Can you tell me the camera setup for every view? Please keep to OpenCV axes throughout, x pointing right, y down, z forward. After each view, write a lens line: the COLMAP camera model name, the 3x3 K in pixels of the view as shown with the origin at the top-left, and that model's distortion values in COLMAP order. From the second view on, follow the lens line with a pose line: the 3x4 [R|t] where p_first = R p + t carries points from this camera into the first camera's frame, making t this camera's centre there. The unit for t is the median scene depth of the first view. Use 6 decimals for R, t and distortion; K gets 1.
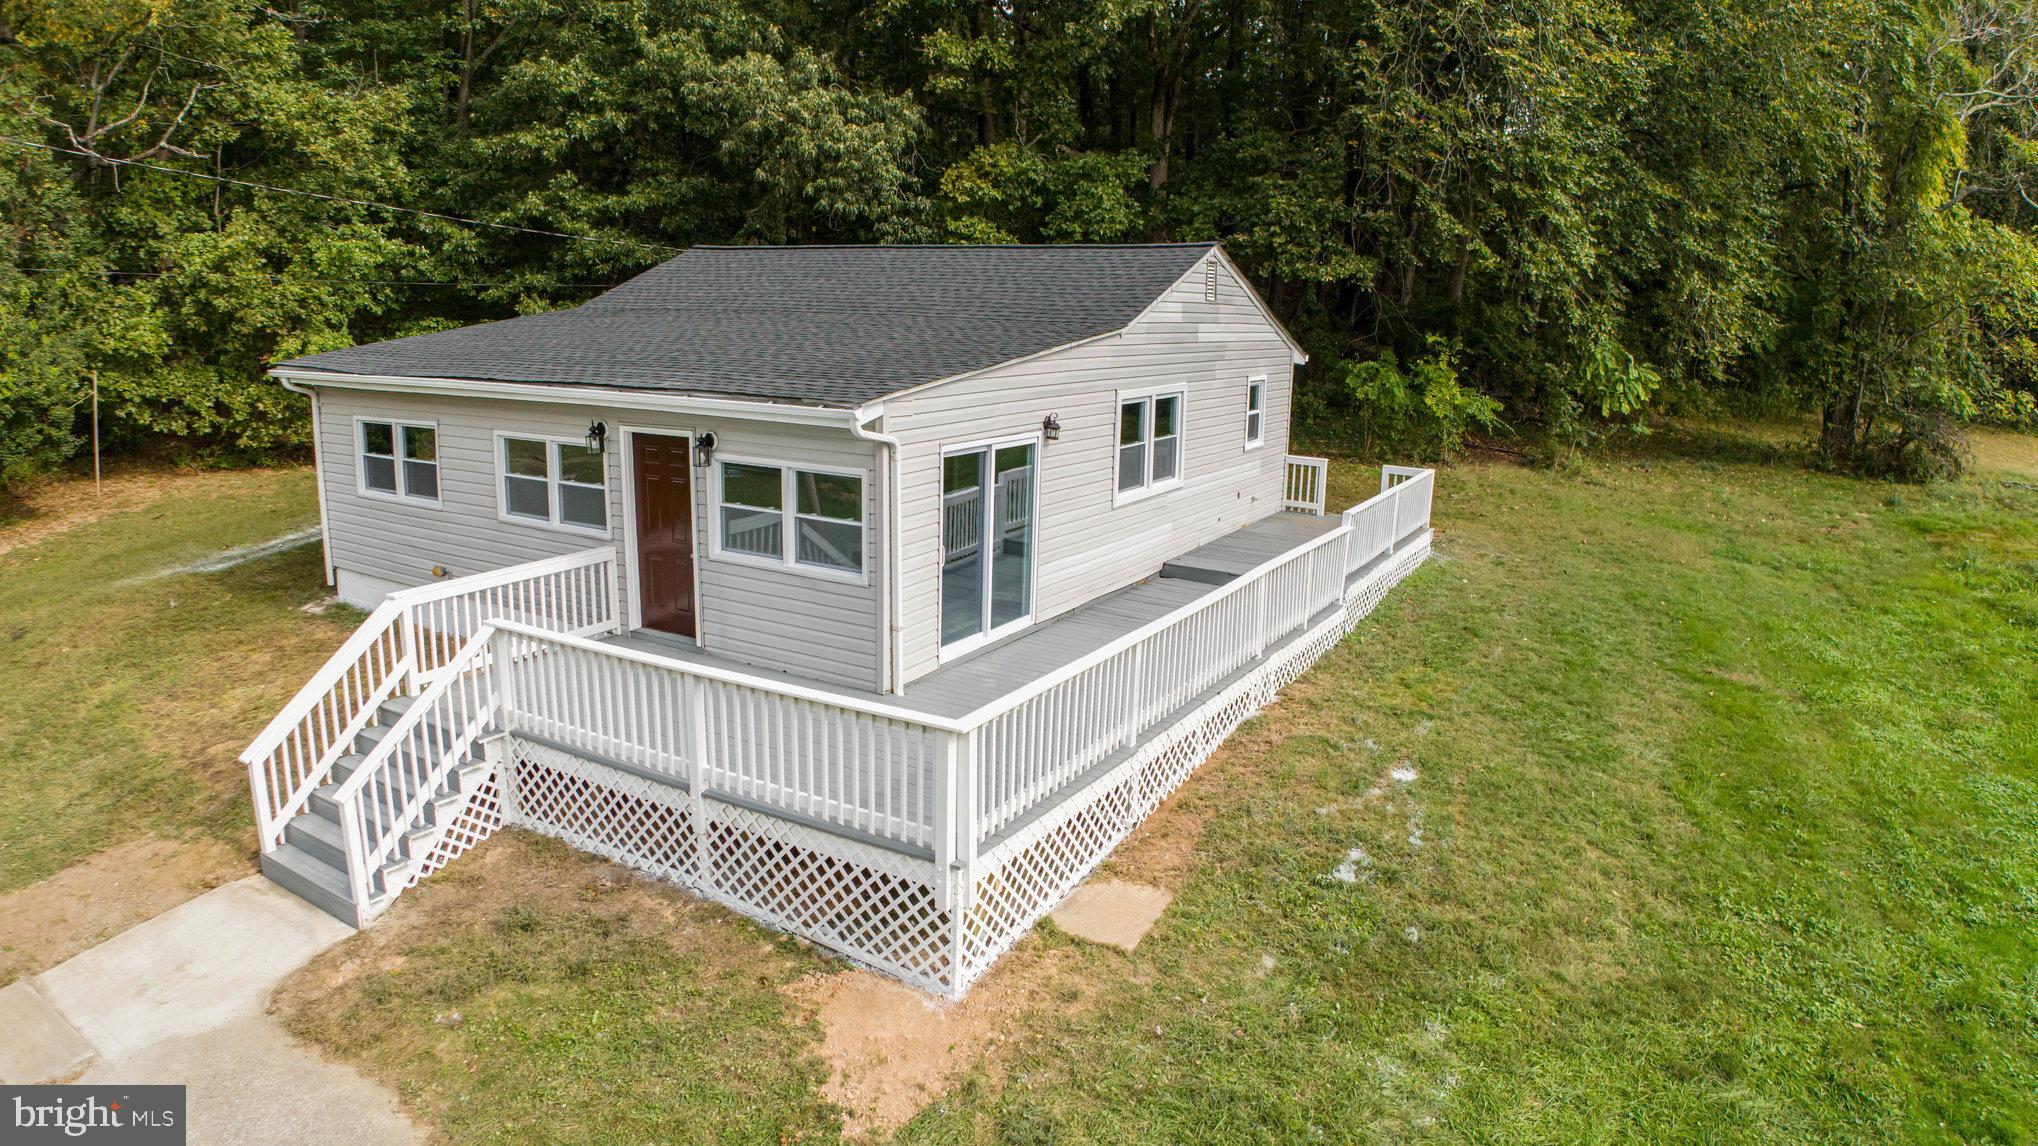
lens RADIAL K [[1241.7, 0, 1042.6], [0, 1241.7, 560.4], [0, 0, 1]] dist [-0.127843, 0.002077]
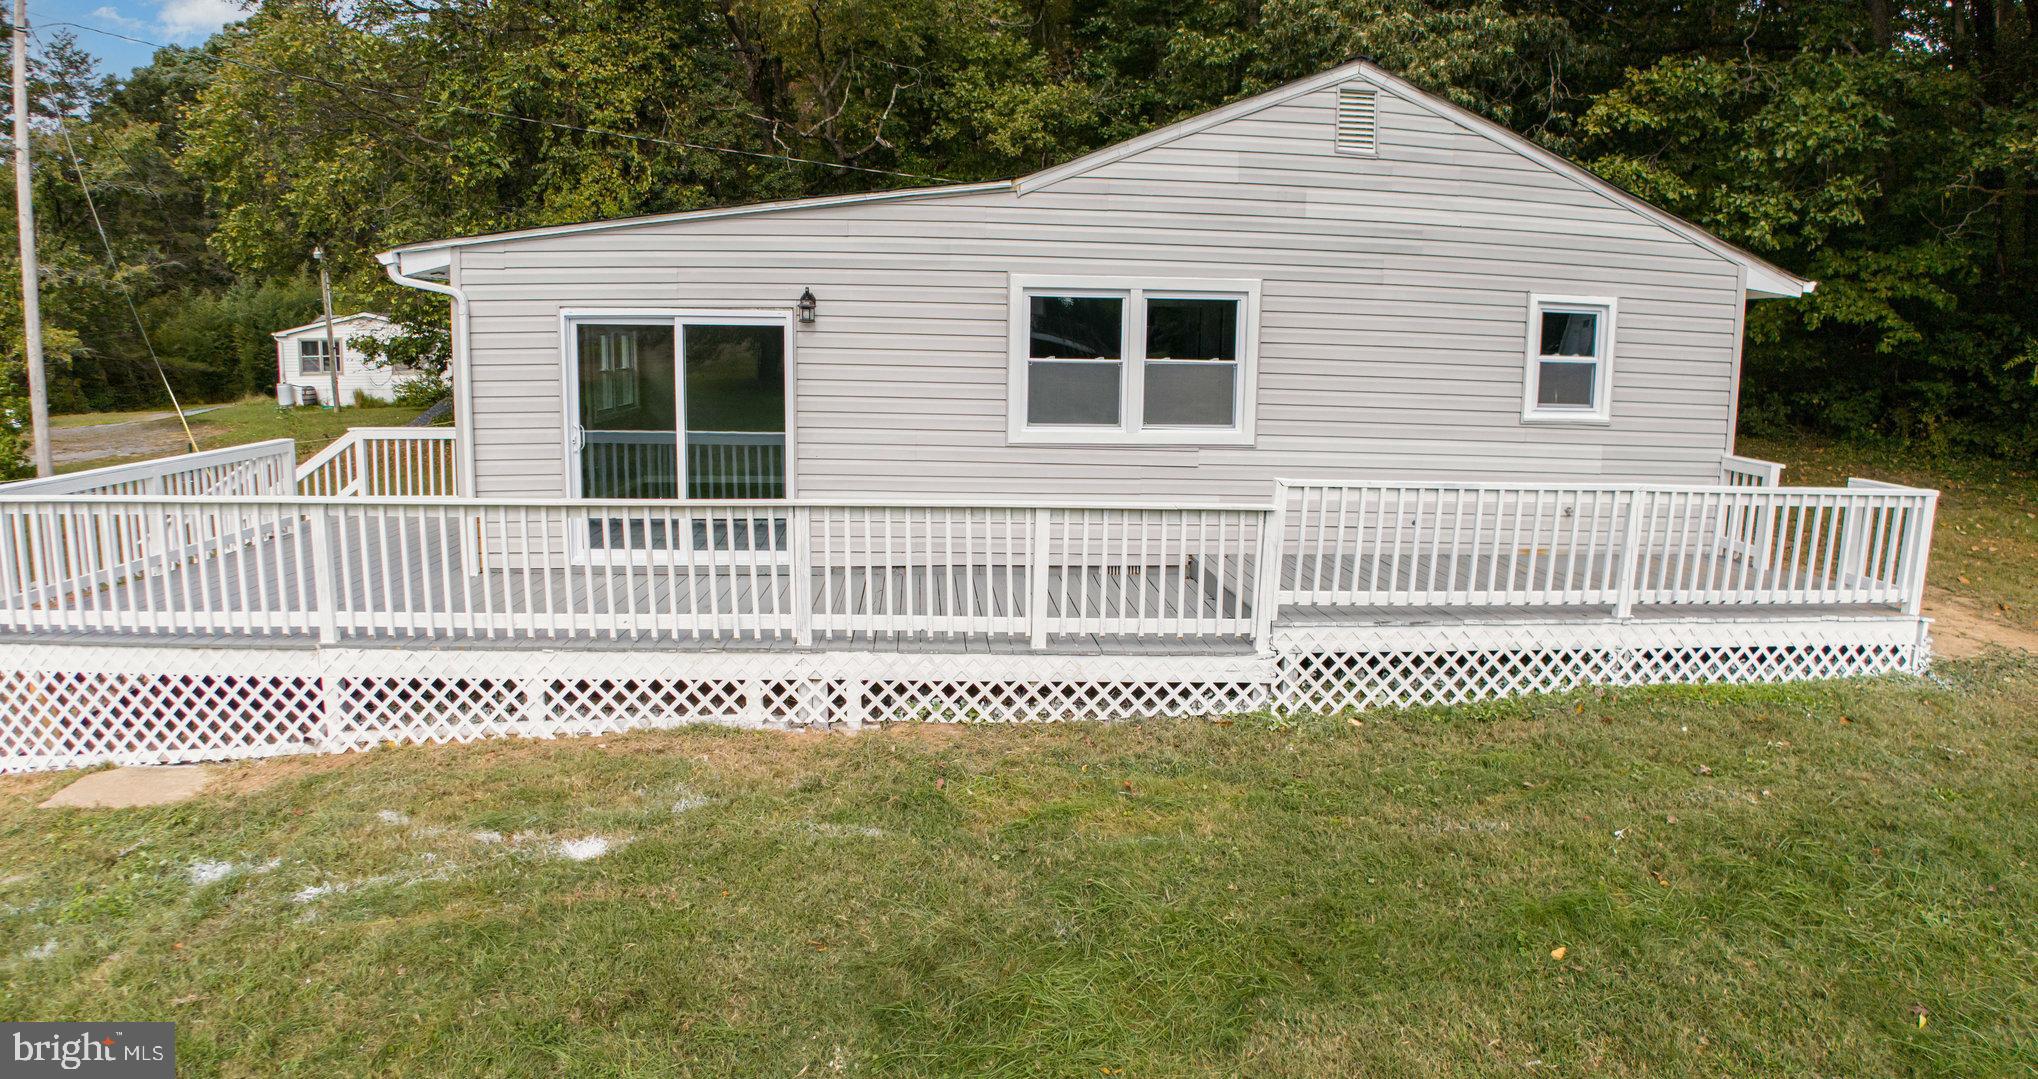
lens RADIAL K [[1192.9, 0, 1016.1], [0, 1192.9, 554.1], [0, 0, 1]] dist [-0.103865, -0.003189]
pose [[0.560485, 0.129975, -0.817901, 0.617541], [-0.175951, 0.983749, 0.035756, -0.006329], [0.809257, 0.123870, 0.574246, 0.630460]]
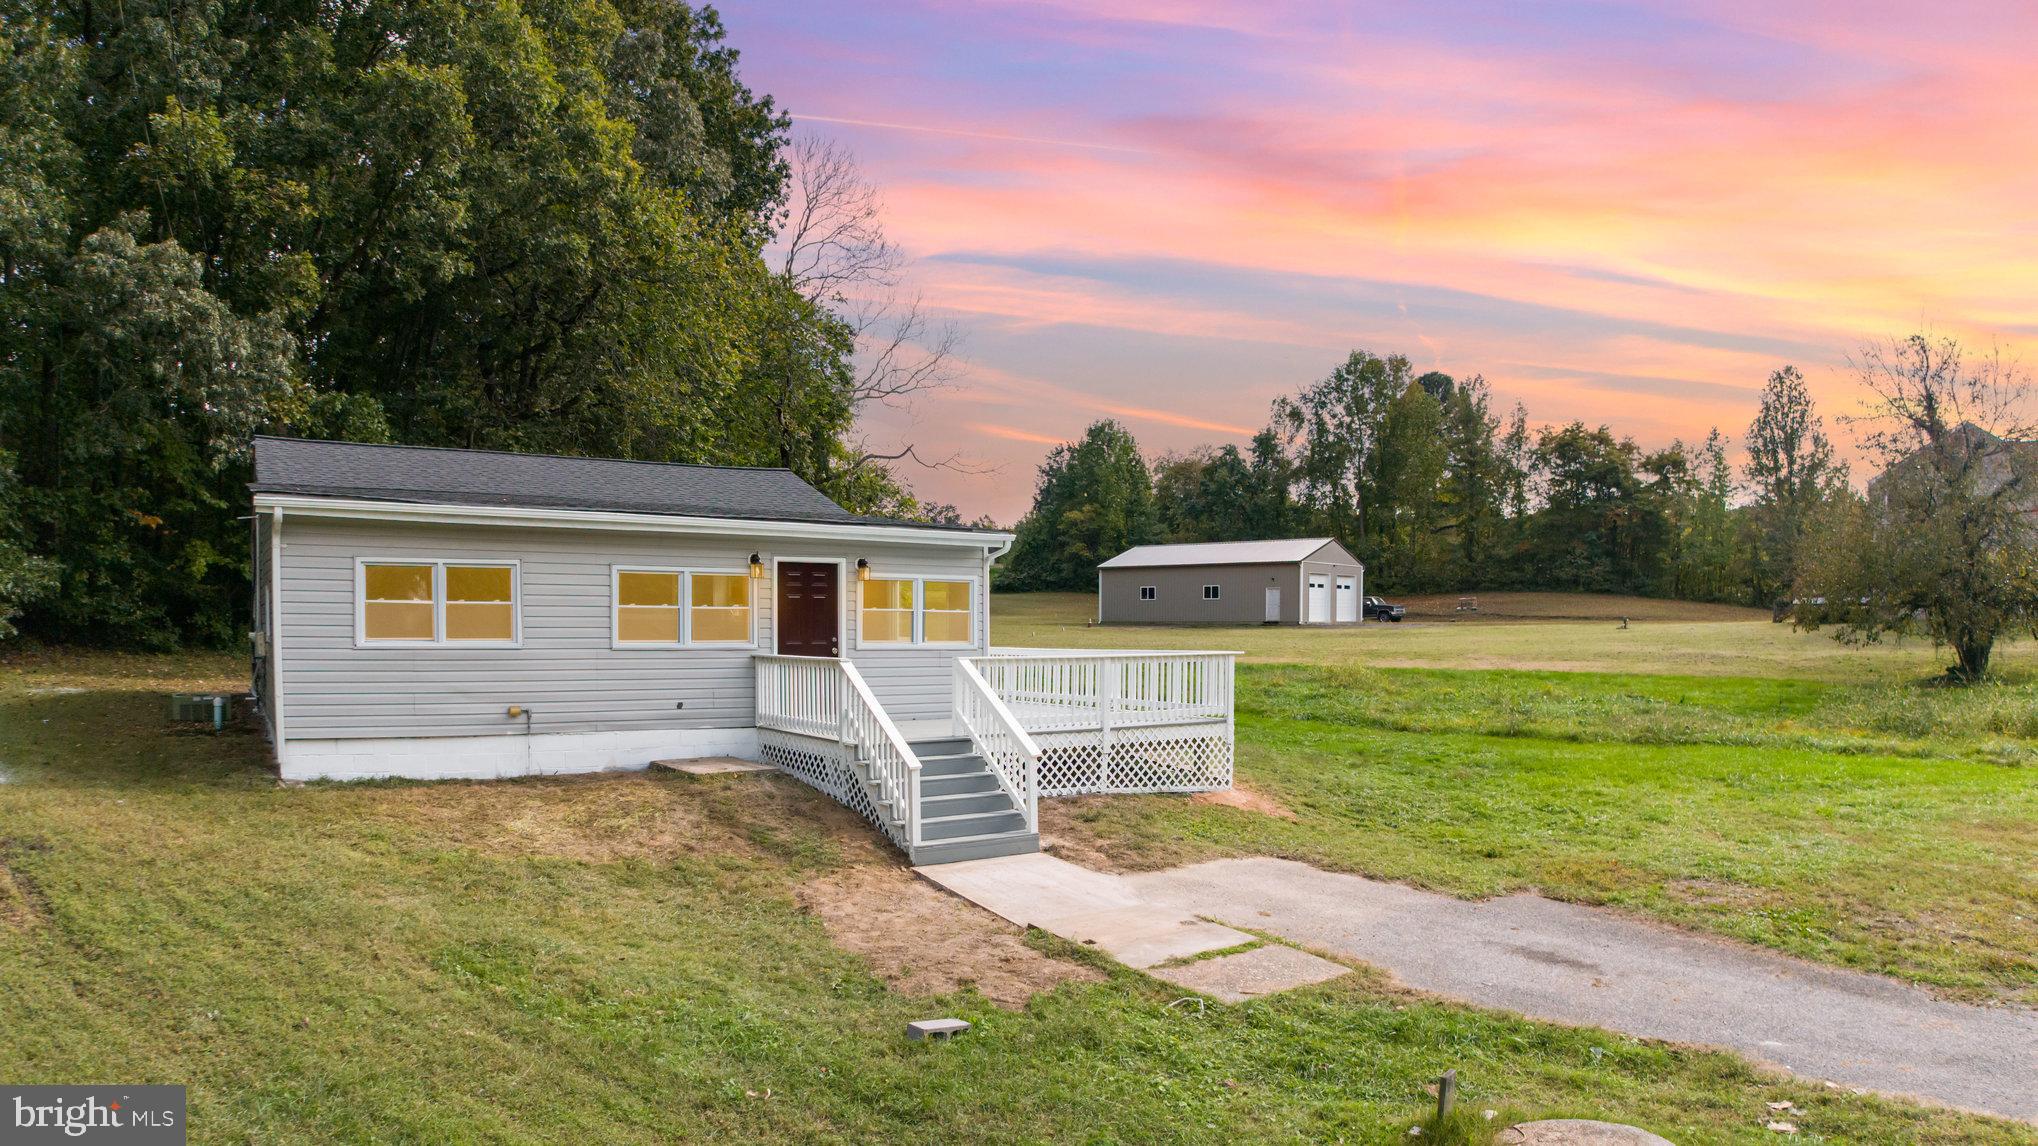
lens RADIAL K [[1296.8, 0, 1012.7], [0, 1296.8, 609.2], [0, 0, 1]] dist [-0.137021, 0.000723]
pose [[0.456450, -0.015931, 0.889606, -1.220797], [0.187710, 0.979060, -0.078780, 0.085072], [-0.869723, 0.202947, 0.449882, 0.139523]]
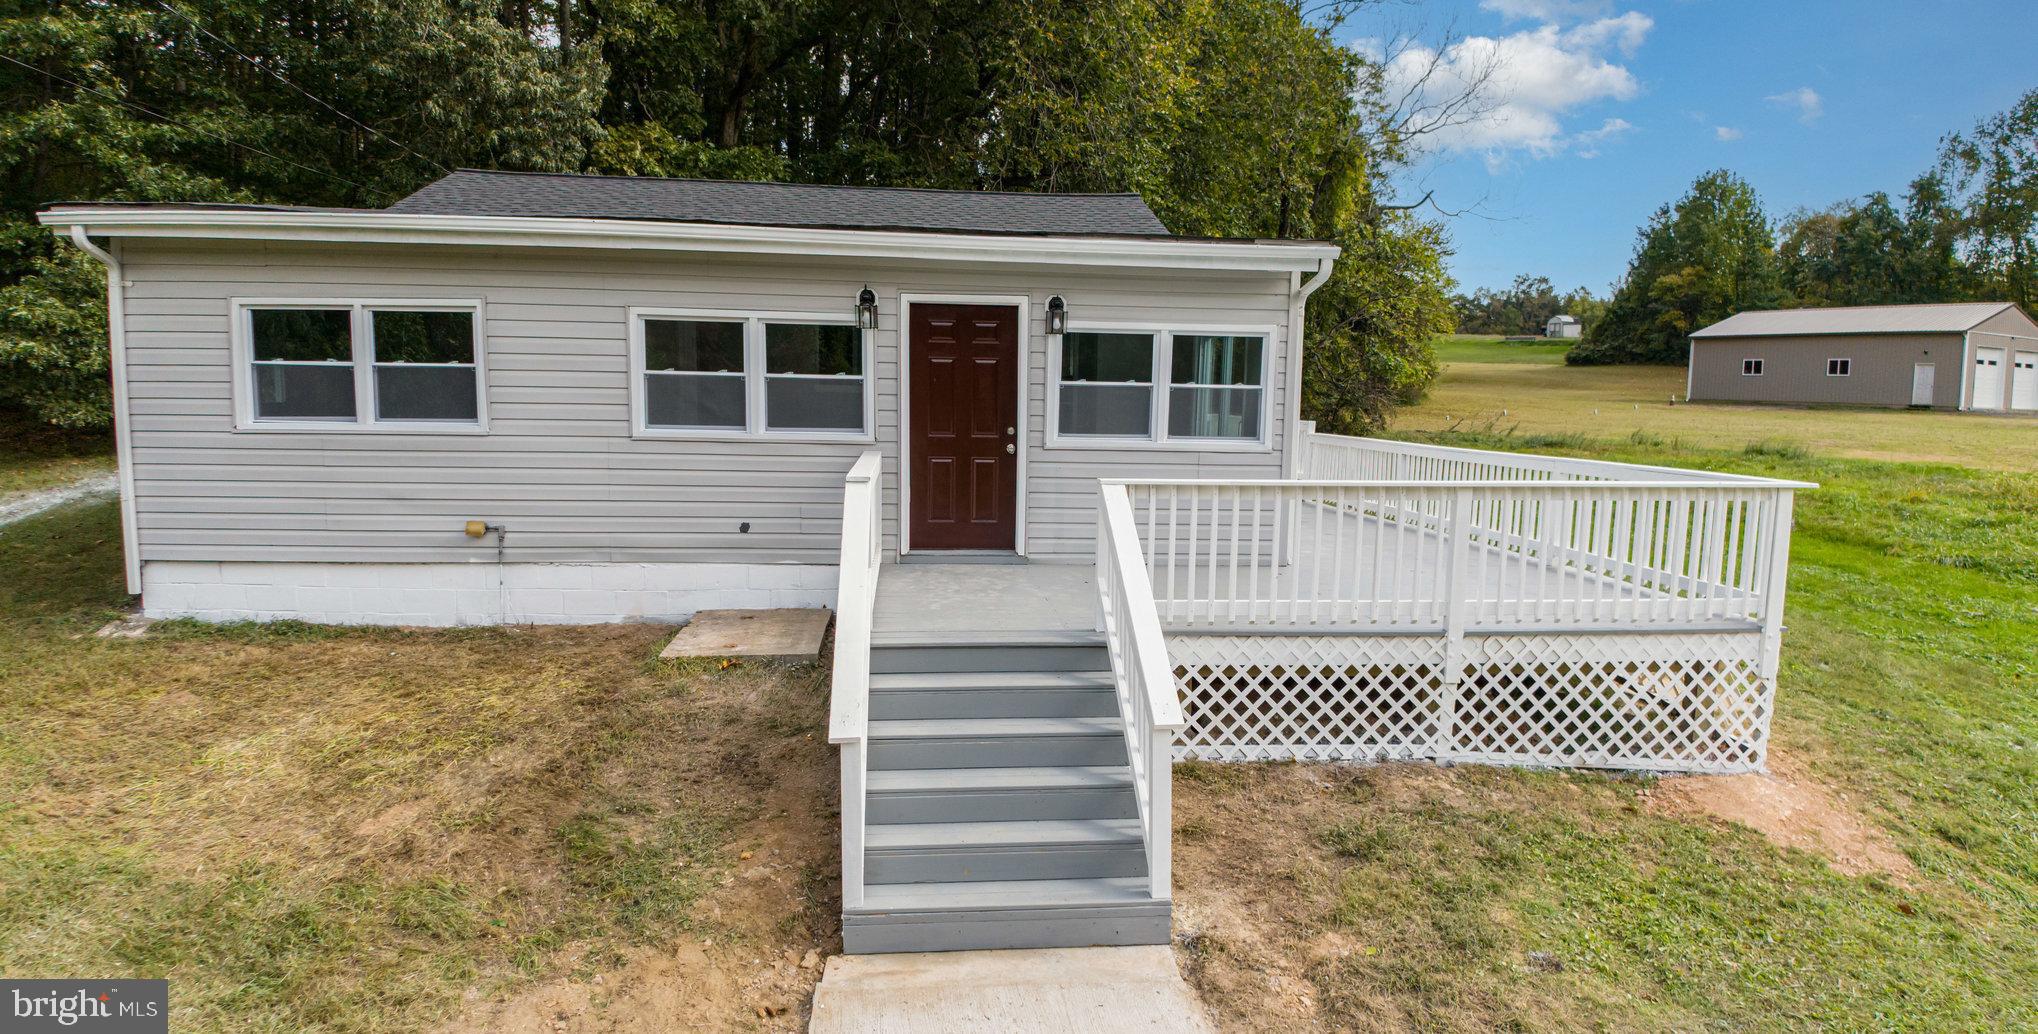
lens RADIAL K [[1110.7, 0, 1023.5], [0, 1110.7, 502.2], [0, 0, 1]] dist [0.024159, -0.072040]
pose [[0.821338, -0.071656, 0.565923, -0.586694], [0.119022, 0.991771, -0.047165, 0.058842], [-0.557886, 0.106096, 0.823108, 0.307545]]
